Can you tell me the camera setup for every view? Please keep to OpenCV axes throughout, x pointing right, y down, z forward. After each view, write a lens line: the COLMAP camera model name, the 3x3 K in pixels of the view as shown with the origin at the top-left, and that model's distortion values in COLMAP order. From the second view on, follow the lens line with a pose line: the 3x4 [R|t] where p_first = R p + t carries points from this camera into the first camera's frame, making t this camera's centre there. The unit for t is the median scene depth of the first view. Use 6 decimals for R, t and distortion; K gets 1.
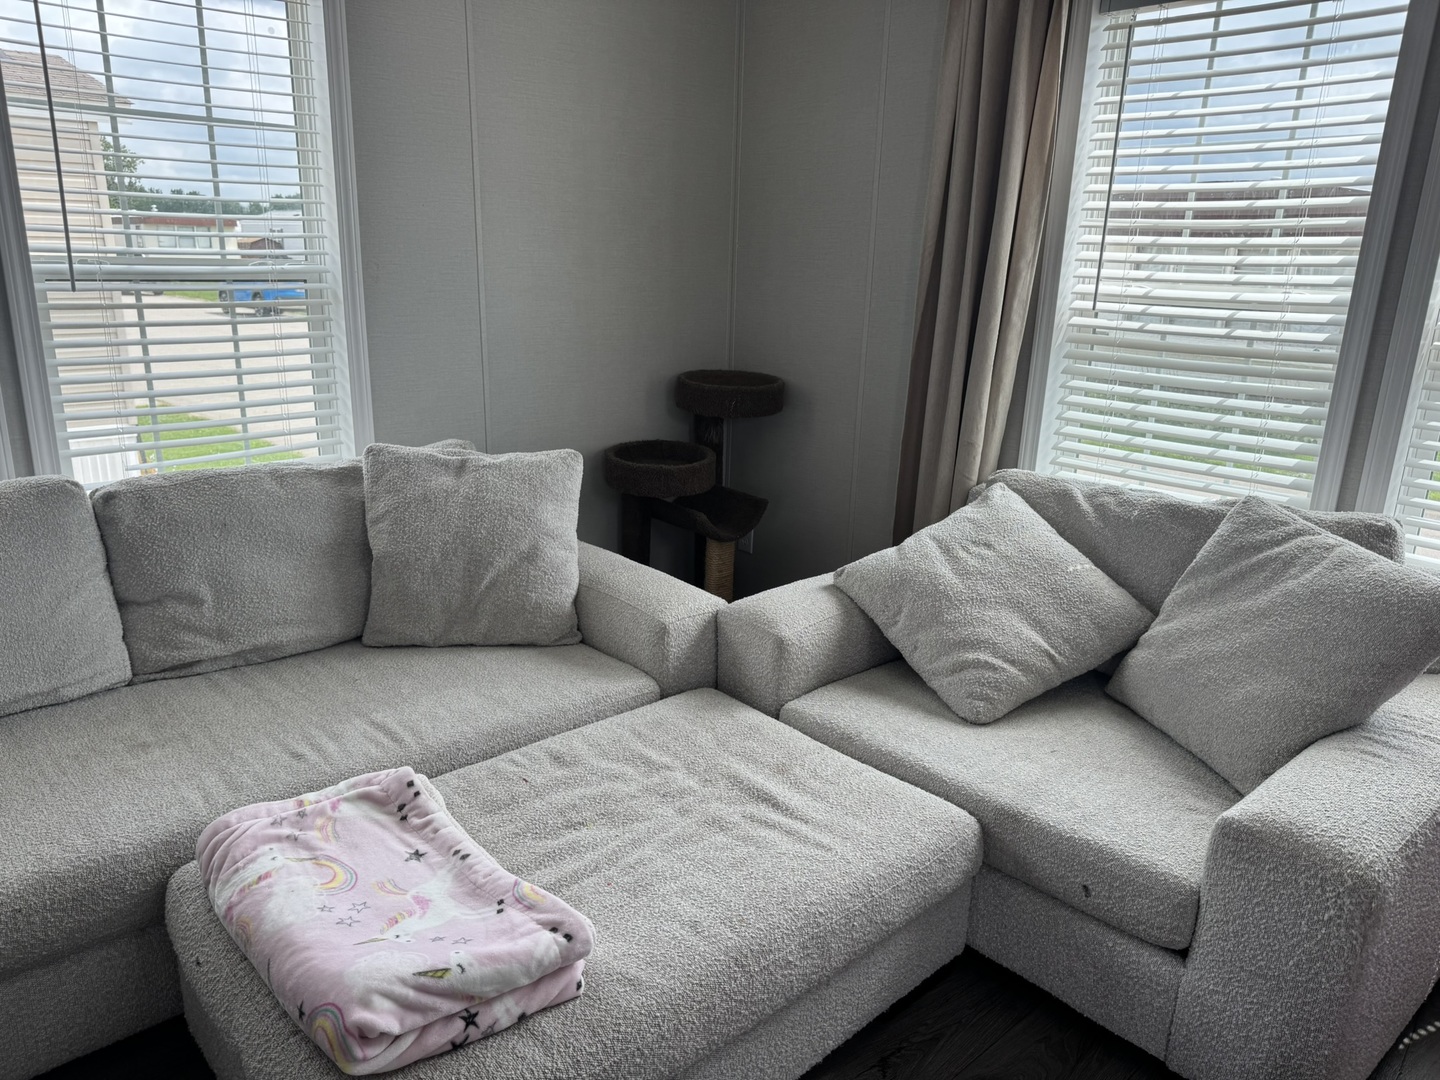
lens RADIAL K [[1015.1, 0, 713.4], [0, 1015.1, 549.0], [0, 0, 1]] dist [0.058008, -0.073794]
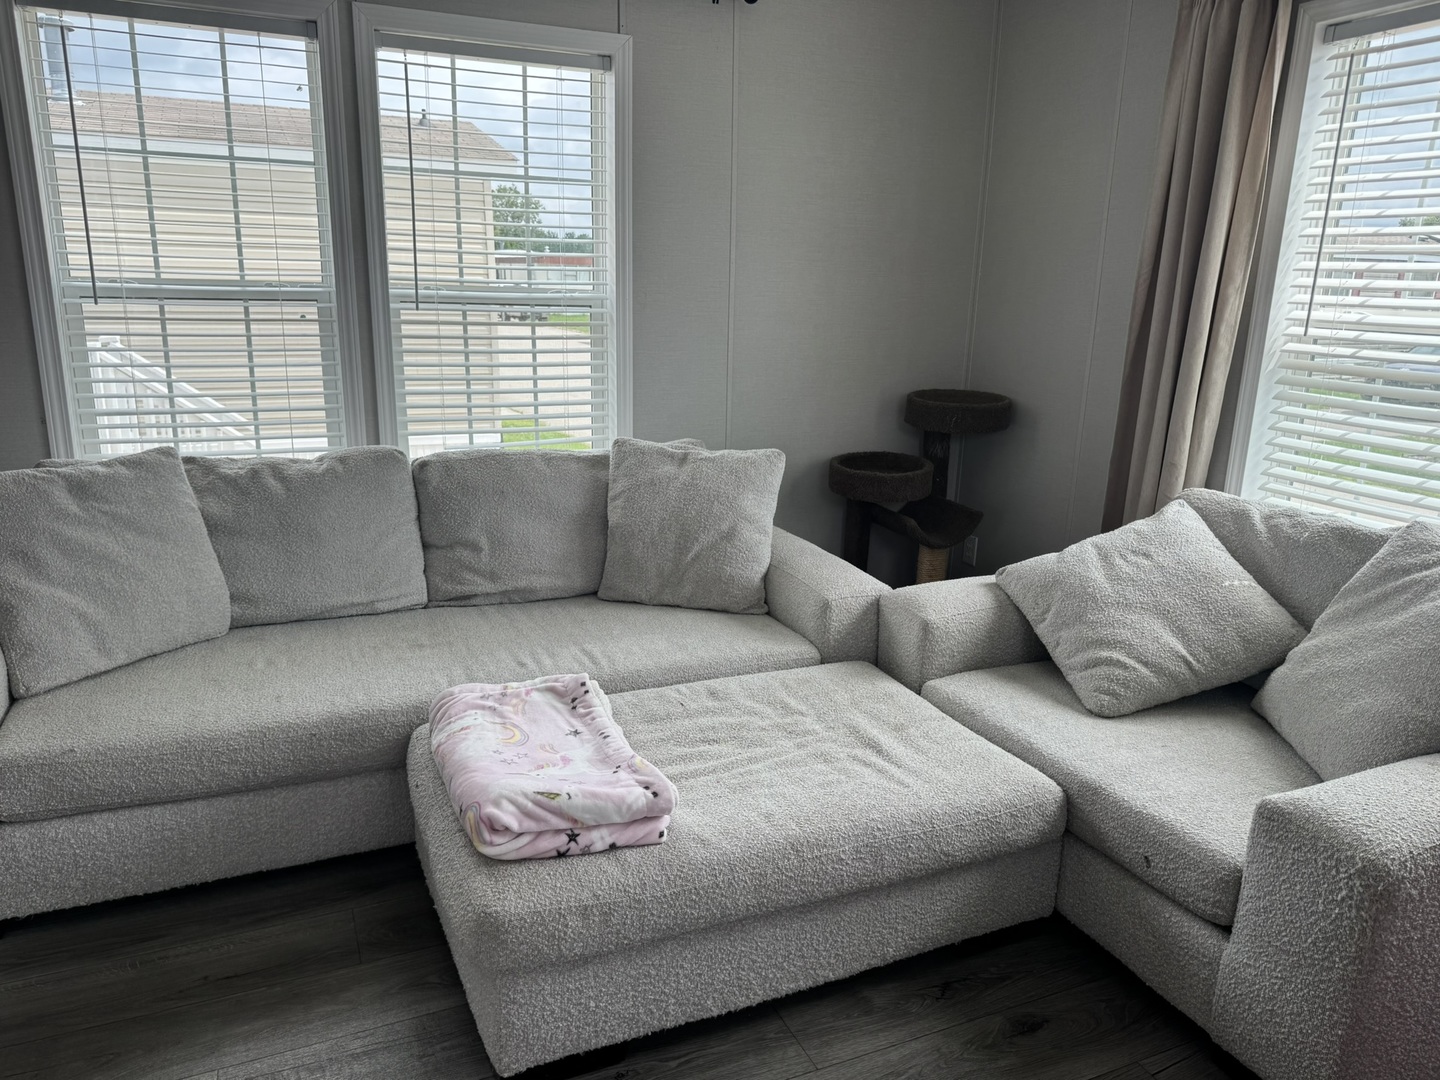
lens RADIAL K [[1015.1, 0, 721.7], [0, 1015.1, 550.6], [0, 0, 1]] dist [0.058008, -0.073794]
pose [[0.949588, 0.076907, -0.303920, 0.183185], [-0.086077, 0.996146, -0.016869, 0.048571], [0.301452, 0.042179, 0.952548, -0.134628]]
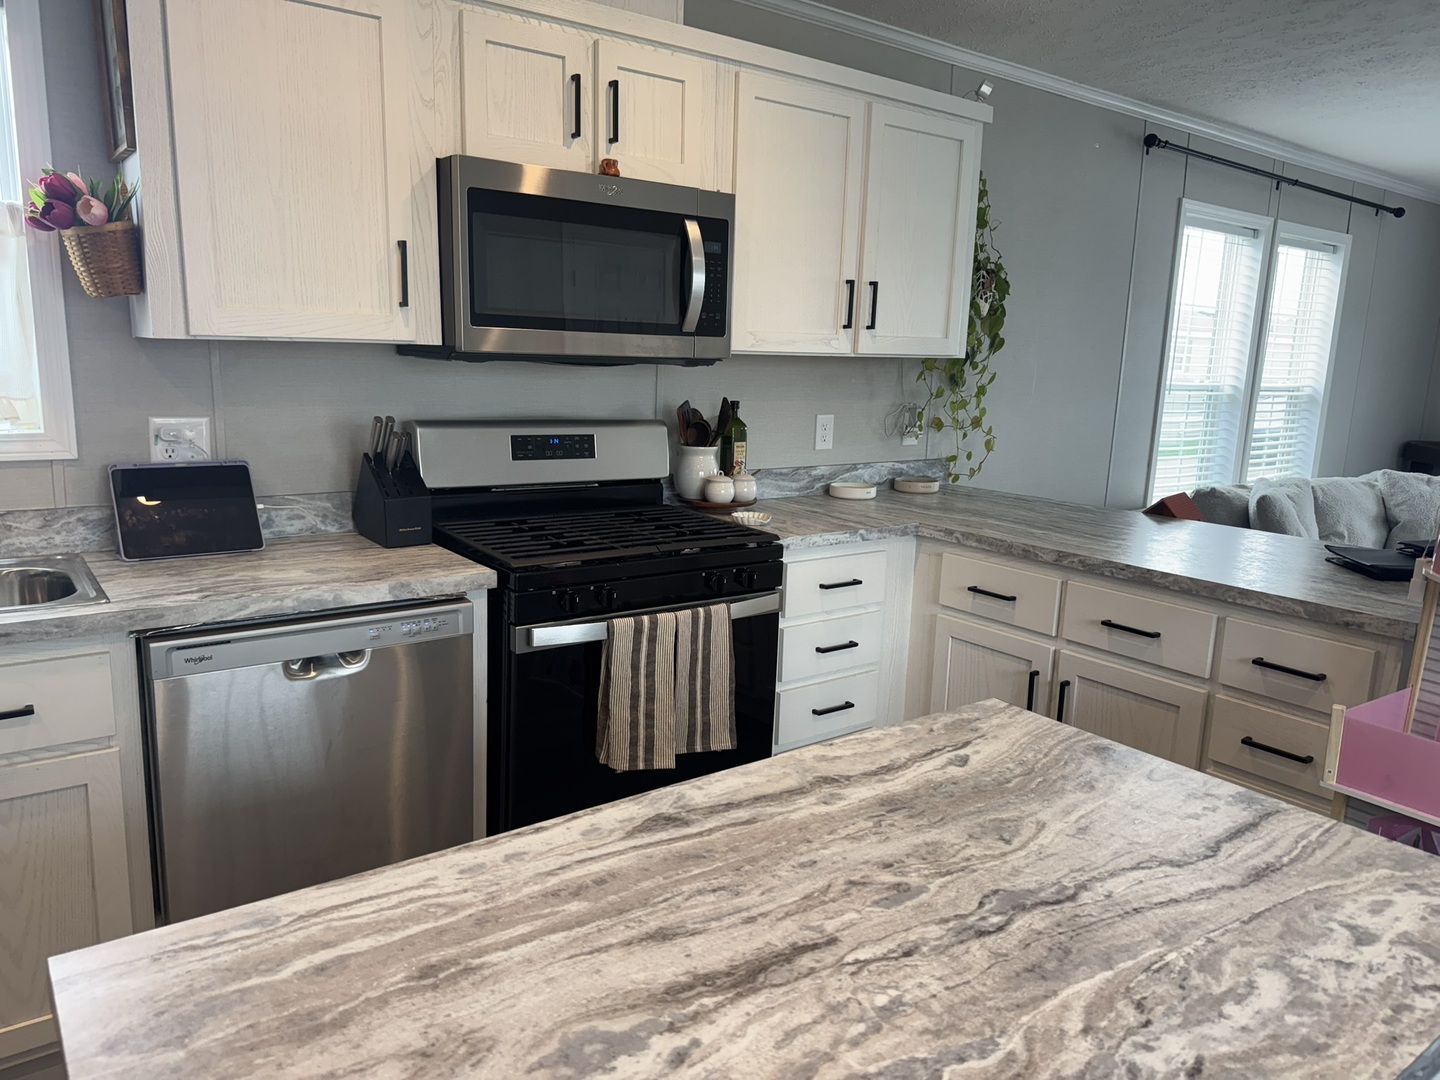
lens RADIAL K [[1015.1, 0, 714.9], [0, 1015.1, 560.1], [0, 0, 1]] dist [0.058008, -0.073794]
pose [[0.995443, 0.023967, -0.092298, -1.629321], [-0.031443, 0.996265, -0.080416, 0.317260], [0.090026, 0.082952, 0.992479, -1.280667]]
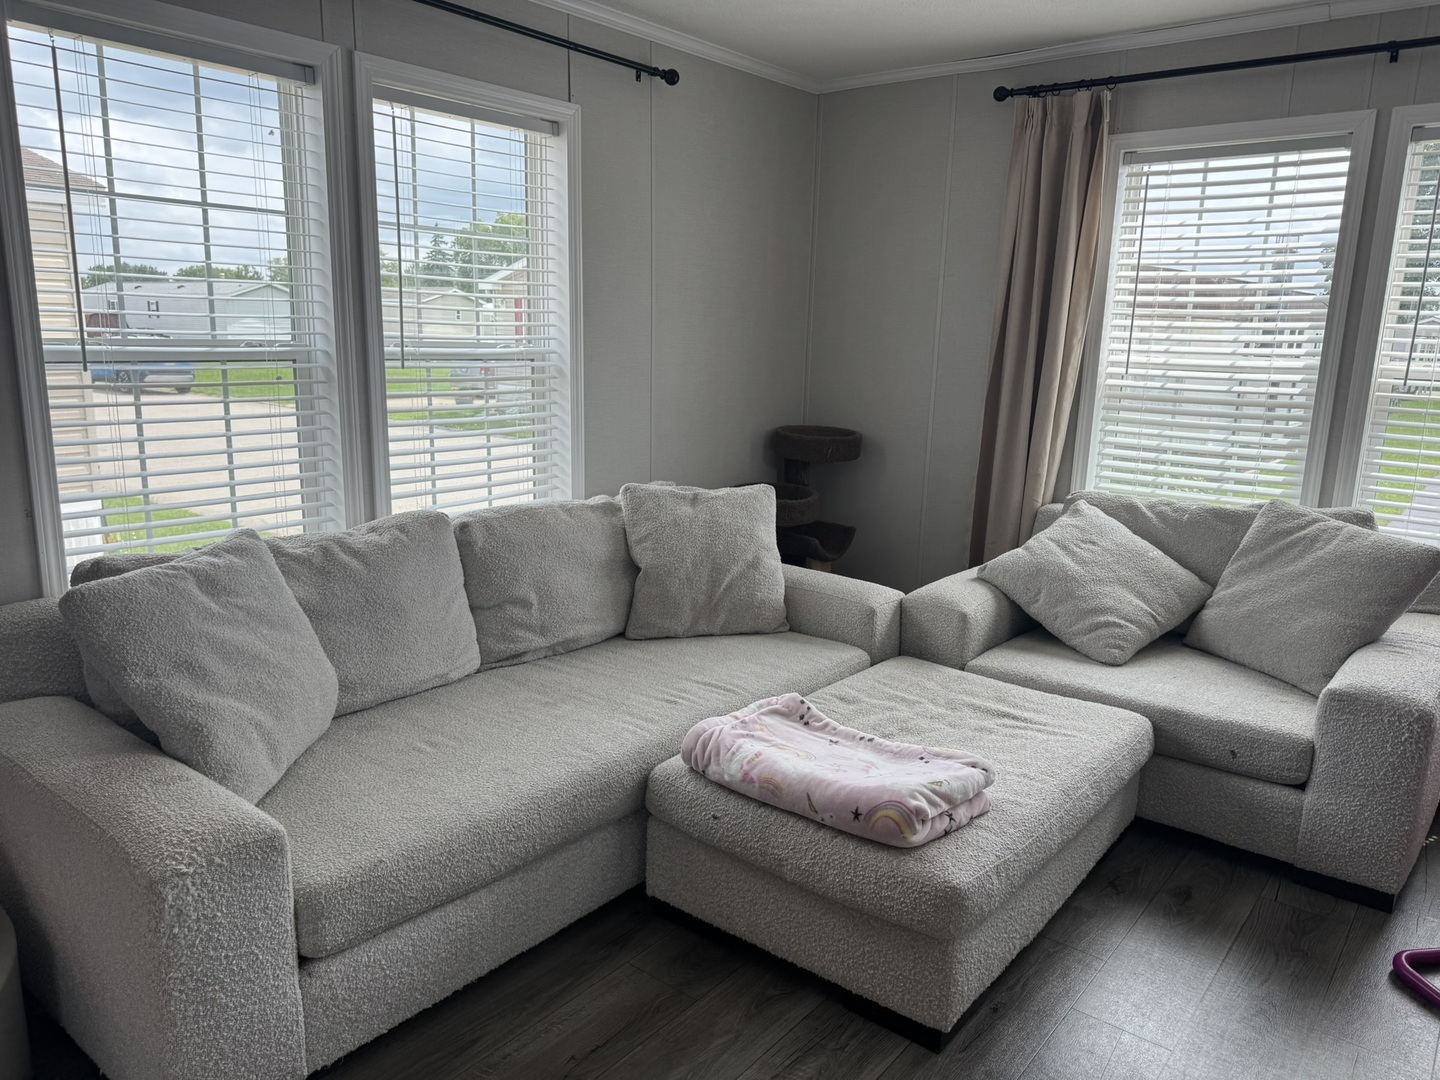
lens RADIAL K [[1015.1, 0, 711.5], [0, 1015.1, 544.8], [0, 0, 1]] dist [0.058008, -0.073794]
pose [[0.989246, -0.034526, 0.142131, -0.452978], [0.044037, 0.996957, -0.064323, 0.068292], [-0.139477, 0.069890, 0.987756, -0.305289]]
